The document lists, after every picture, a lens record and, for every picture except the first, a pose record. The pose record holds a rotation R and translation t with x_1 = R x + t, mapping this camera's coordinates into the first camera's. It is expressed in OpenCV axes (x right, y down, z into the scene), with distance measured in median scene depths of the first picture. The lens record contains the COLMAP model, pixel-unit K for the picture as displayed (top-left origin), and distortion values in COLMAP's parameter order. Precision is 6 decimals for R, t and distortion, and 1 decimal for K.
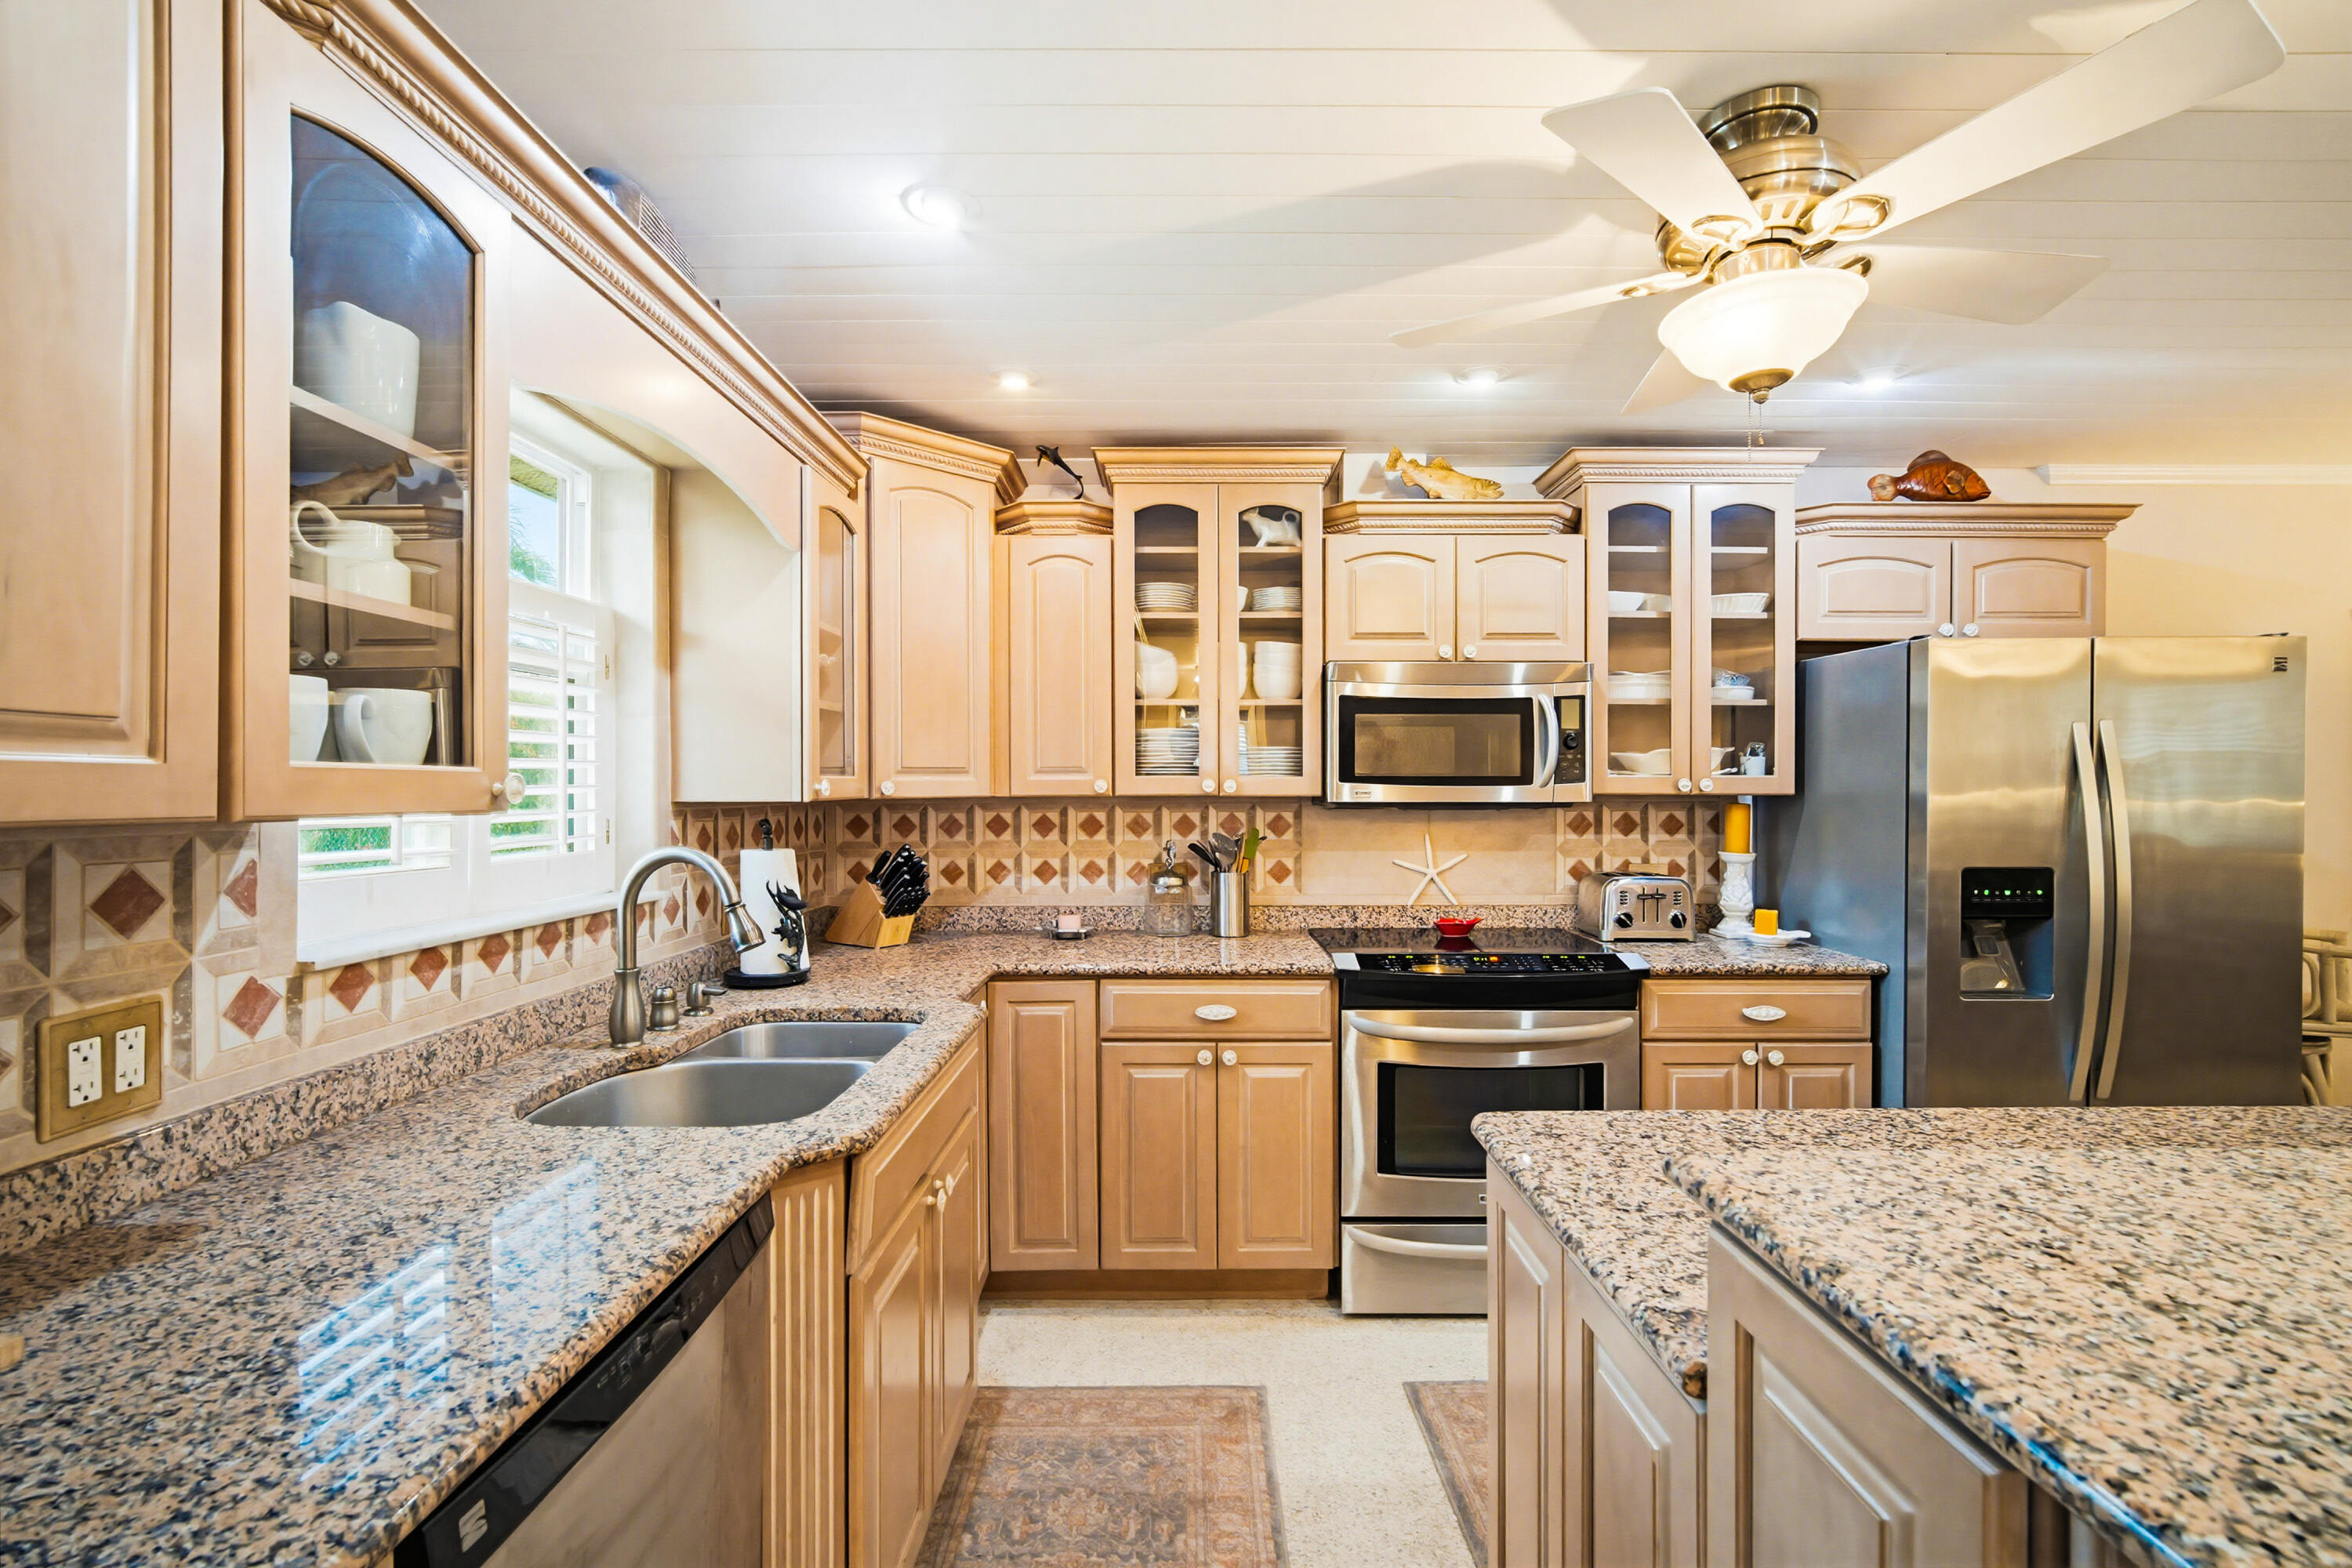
lens RADIAL K [[1014.8, 0, 1176.0], [0, 1014.8, 784.0], [0, 0, 1]] dist [-0.002038, 0.000028]
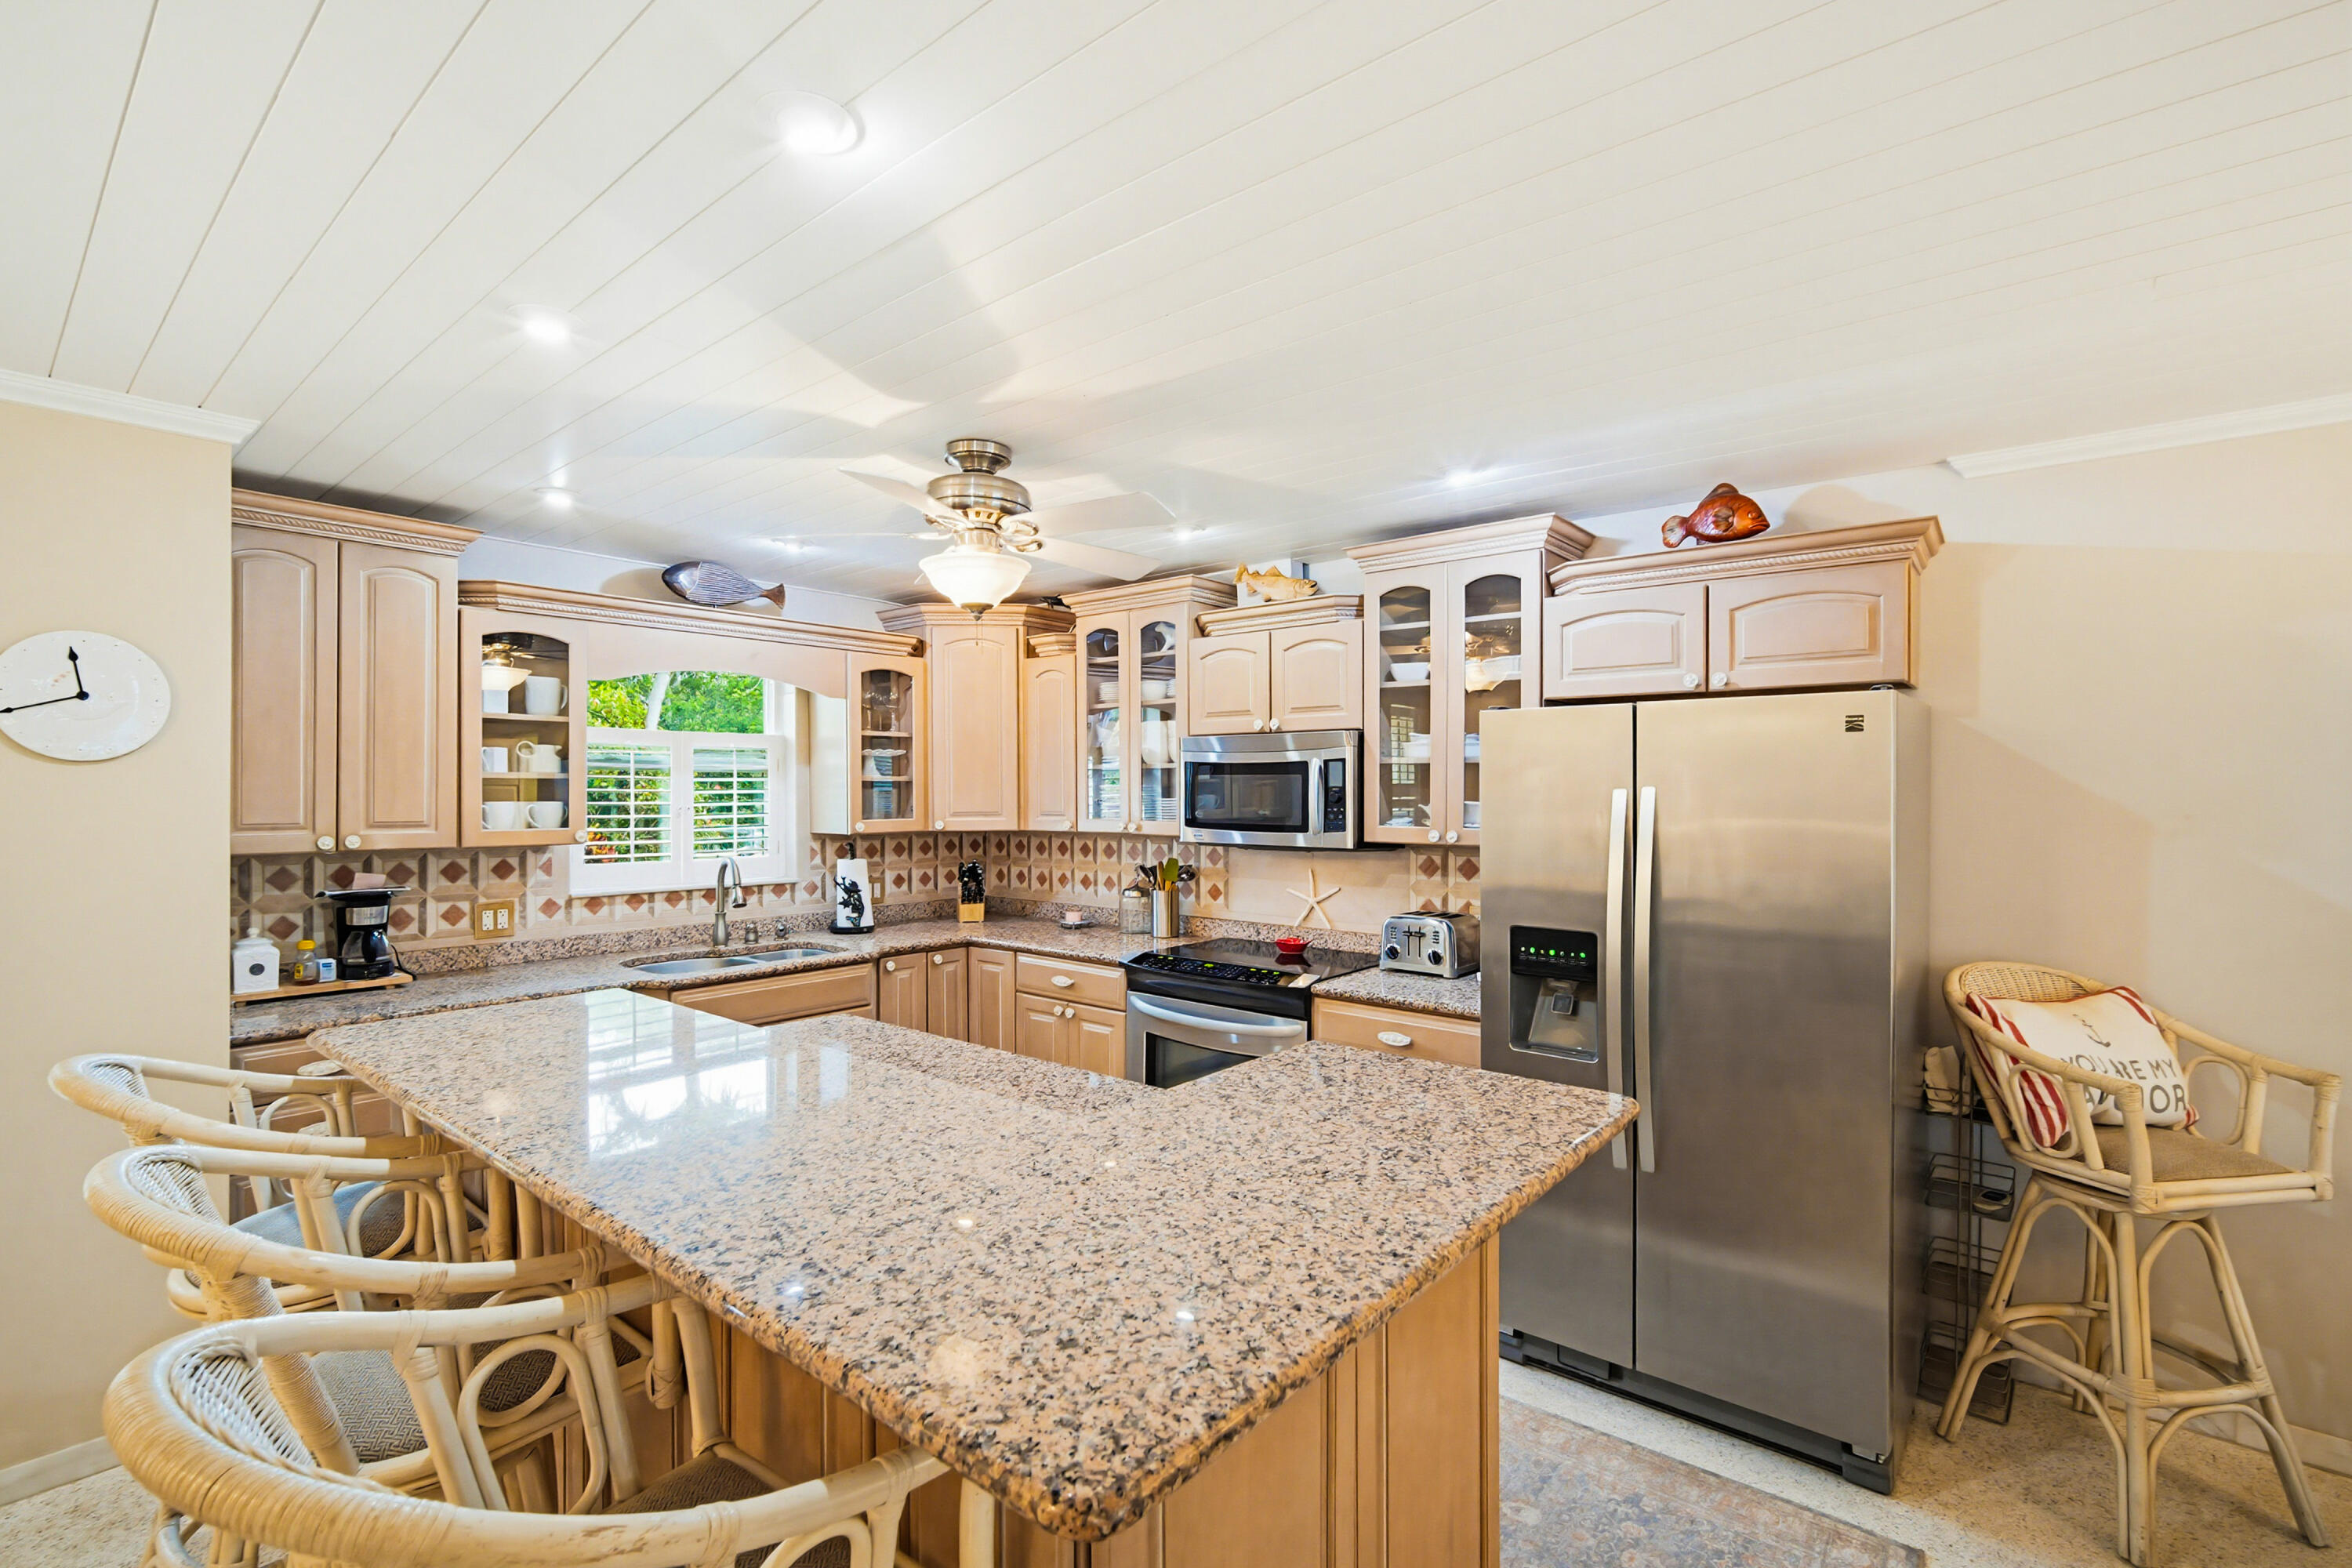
lens RADIAL K [[1043.0, 0, 1180.3], [0, 1043.0, 800.5], [0, 0, 1]] dist [-0.001401, -0.000457]
pose [[0.769938, 0.008105, -0.638068, 1.019175], [0.000423, 0.999913, 0.013212, -0.053704], [0.638119, -0.010442, 0.769867, -0.058234]]
